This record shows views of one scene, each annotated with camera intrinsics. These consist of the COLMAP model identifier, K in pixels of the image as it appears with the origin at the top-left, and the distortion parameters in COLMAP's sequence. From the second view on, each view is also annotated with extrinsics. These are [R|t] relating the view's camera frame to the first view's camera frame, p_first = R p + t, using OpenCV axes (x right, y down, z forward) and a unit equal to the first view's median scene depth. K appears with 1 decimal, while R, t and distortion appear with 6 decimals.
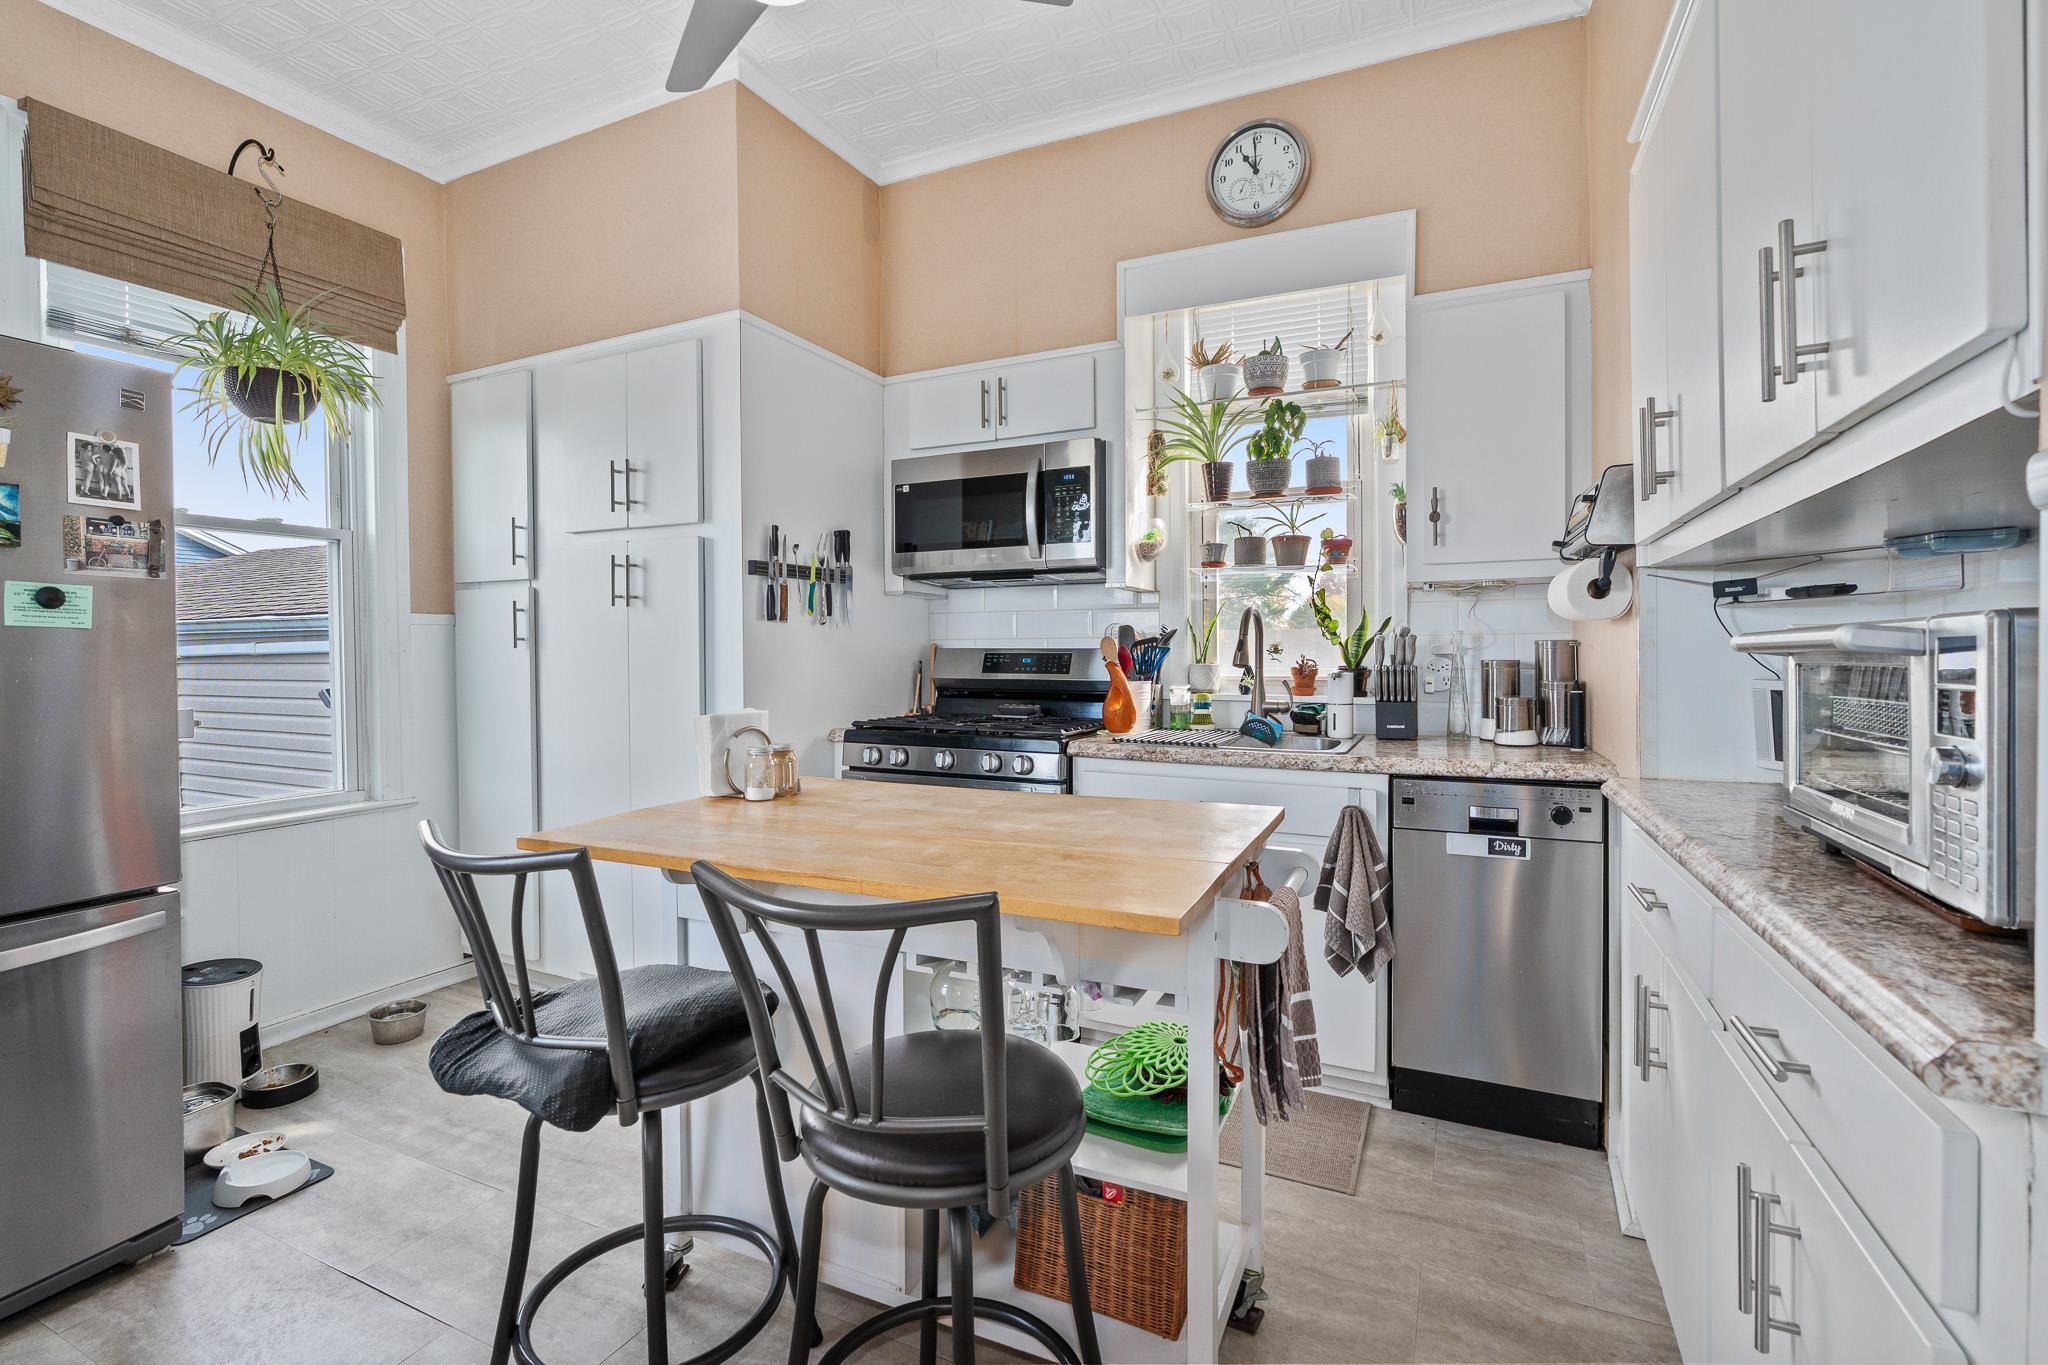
lens RADIAL K [[921.6, 0, 1019.5], [0, 921.6, 663.3], [0, 0, 1]] dist [0.000959, -0.004386]
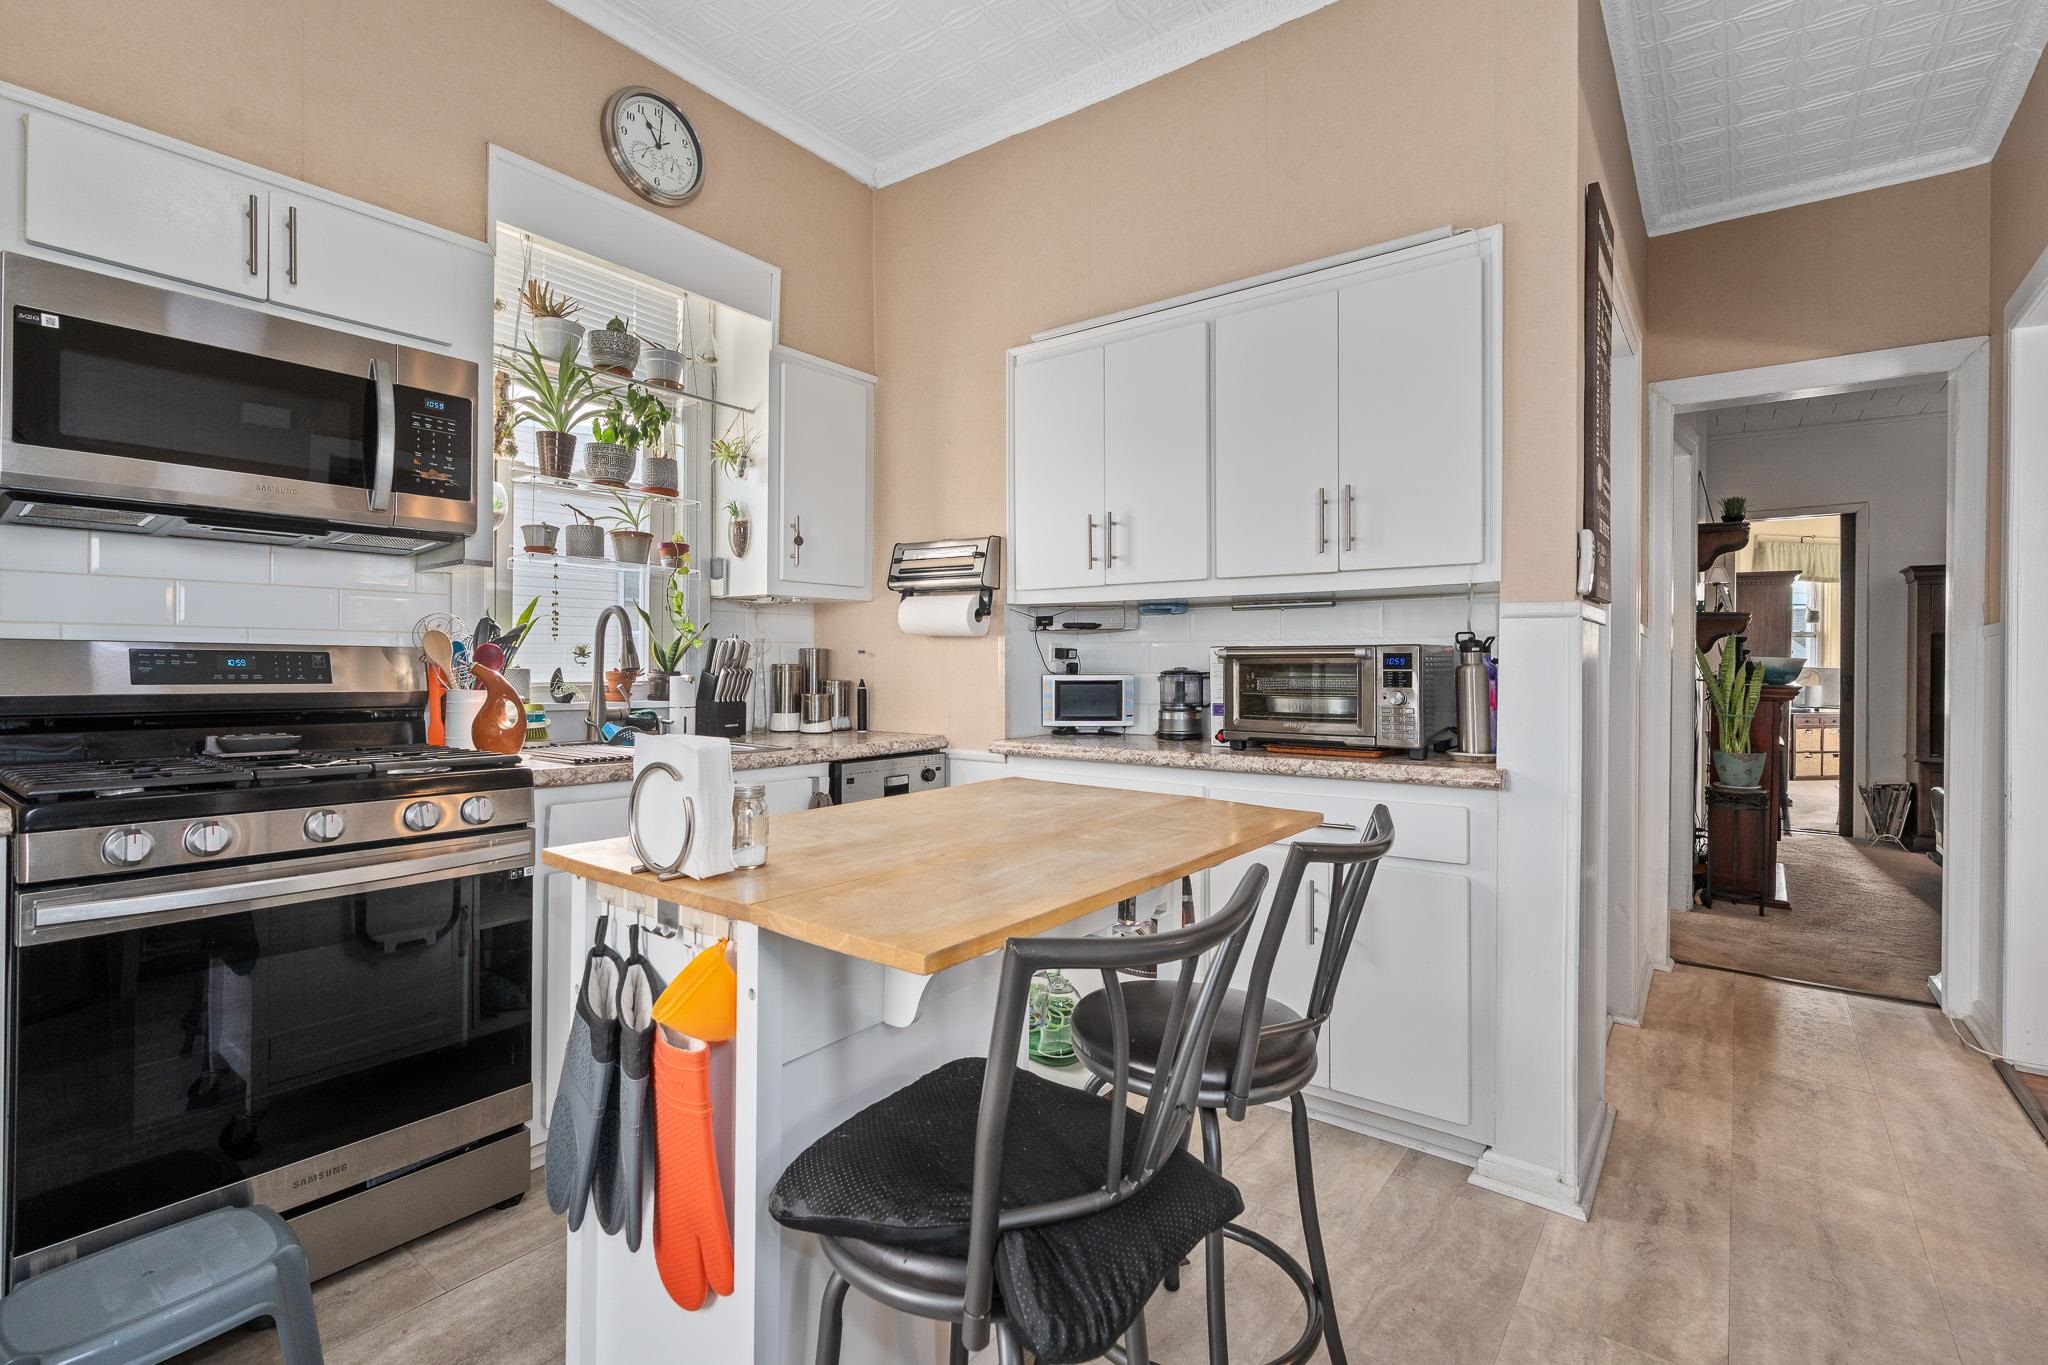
lens RADIAL K [[930.1, 0, 1021.3], [0, 930.1, 661.3], [0, 0, 1]] dist [-0.015650, 0.000808]
pose [[0.210789, 0.008062, 0.977498, -0.553314], [0.004289, 0.999949, -0.009172, 0.005058], [-0.977522, 0.006126, 0.210743, 0.413704]]
